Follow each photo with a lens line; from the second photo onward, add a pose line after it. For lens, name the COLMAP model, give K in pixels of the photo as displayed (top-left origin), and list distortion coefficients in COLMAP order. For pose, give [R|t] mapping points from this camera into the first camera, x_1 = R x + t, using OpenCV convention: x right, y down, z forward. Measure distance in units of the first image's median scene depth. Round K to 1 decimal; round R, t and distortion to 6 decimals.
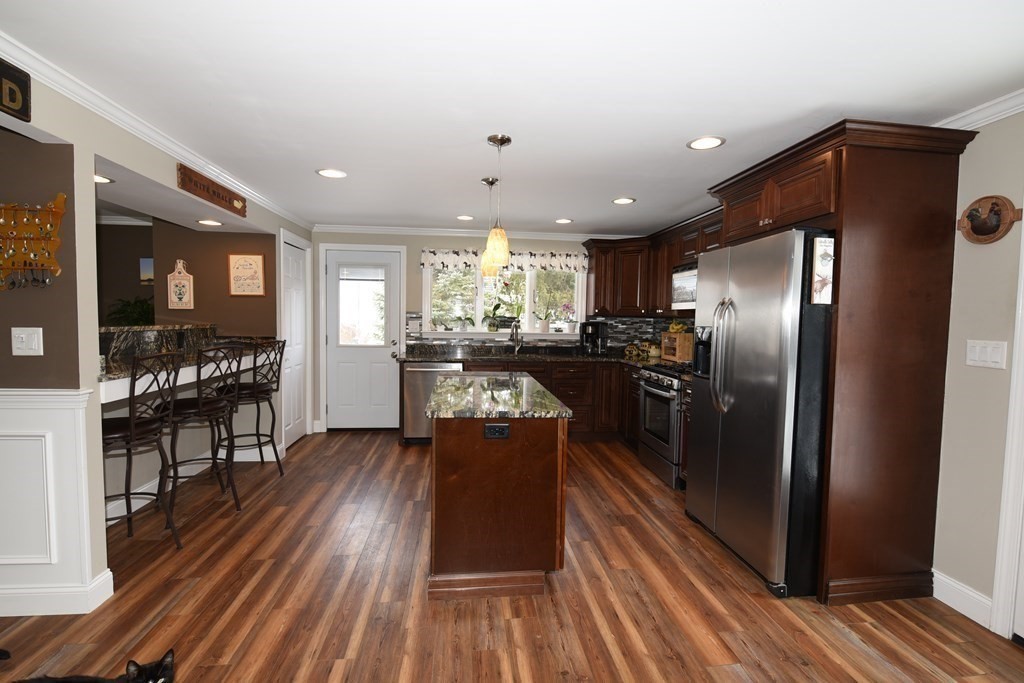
lens RADIAL K [[472.0, 0, 512.0], [0, 472.0, 341.5], [0, 0, 1]] dist [0.001104, -0.006358]
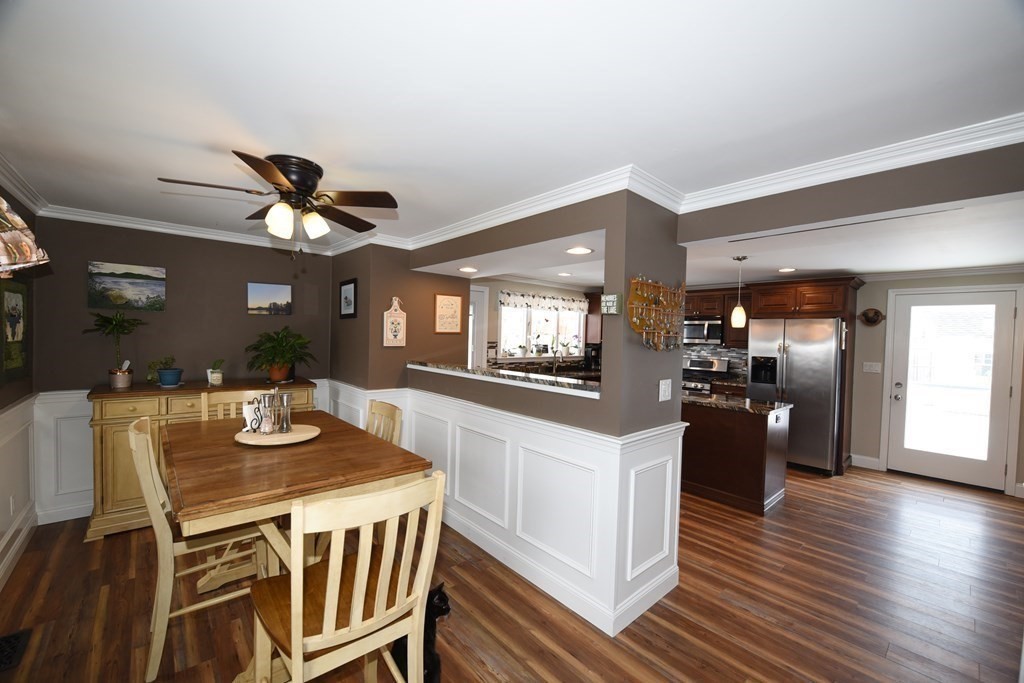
lens RADIAL K [[408.3, 0, 512.0], [0, 408.3, 341.5], [0, 0, 1]] dist [-0.017645, -0.000730]
pose [[0.819371, -0.006297, 0.573229, -0.779883], [0.017432, 0.999751, -0.013934, -0.048874], [-0.572998, 0.021409, 0.819277, 0.114789]]
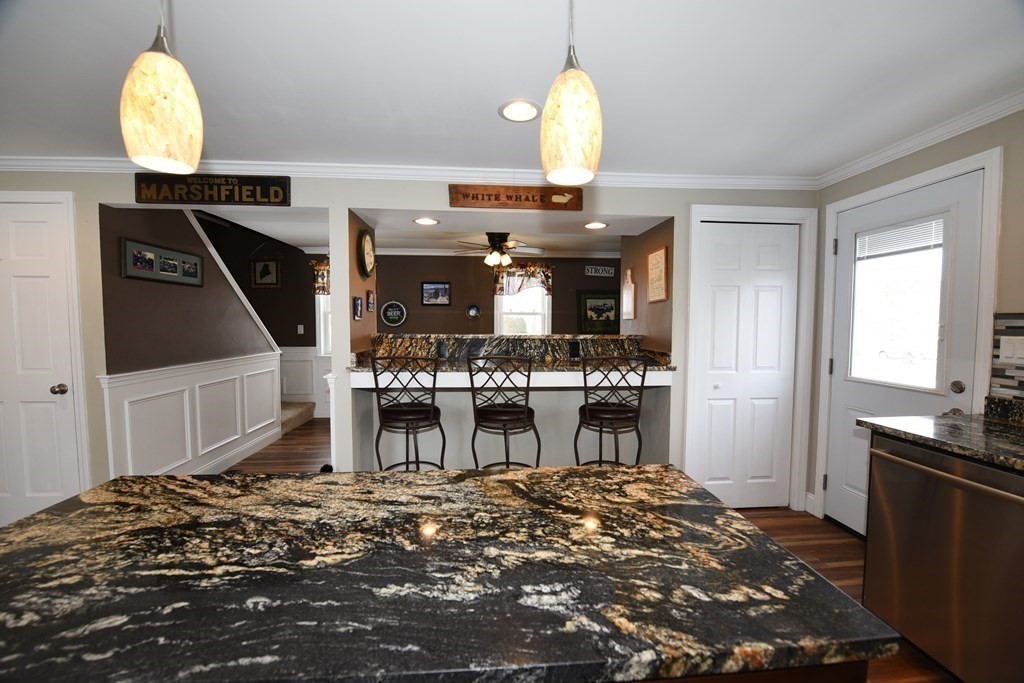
lens RADIAL K [[408.3, 0, 512.0], [0, 408.3, 341.5], [0, 0, 1]] dist [-0.017645, -0.000730]
pose [[-0.029722, 0.028563, -0.999150, 0.124125], [-0.055834, 0.997984, 0.030190, -0.027281], [0.997998, 0.056684, -0.028068, 0.615089]]
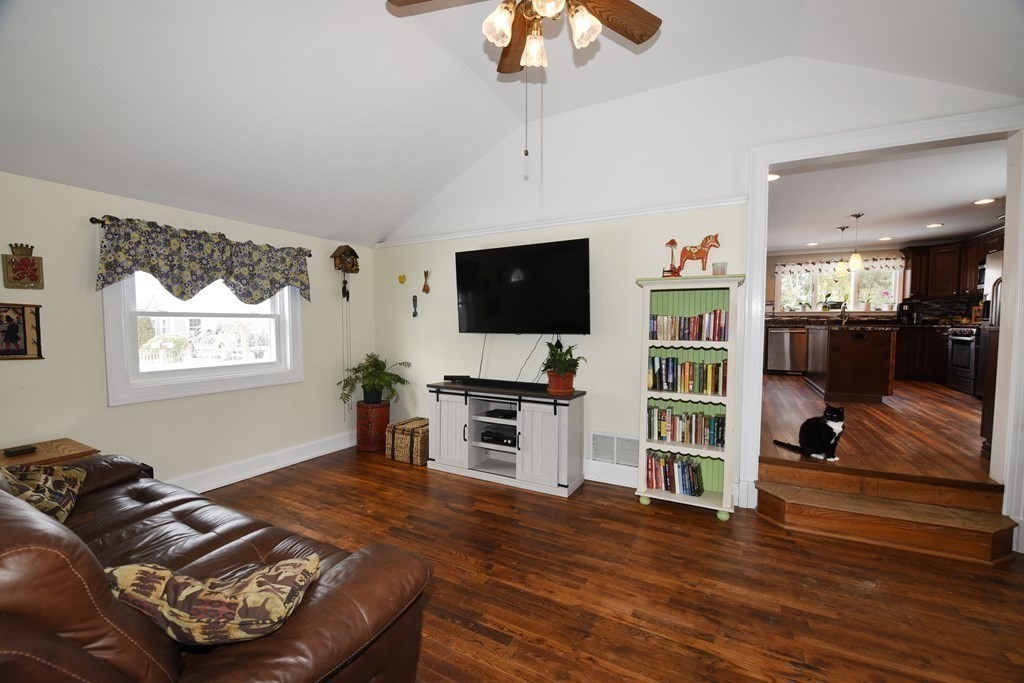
lens RADIAL K [[408.3, 0, 512.0], [0, 408.3, 341.5], [0, 0, 1]] dist [-0.017645, -0.000730]
pose [[0.821625, 0.011054, -0.569921, -0.137215], [-0.016561, 0.999853, -0.004483, 0.110258], [0.569787, 0.013122, 0.821687, -0.760981]]
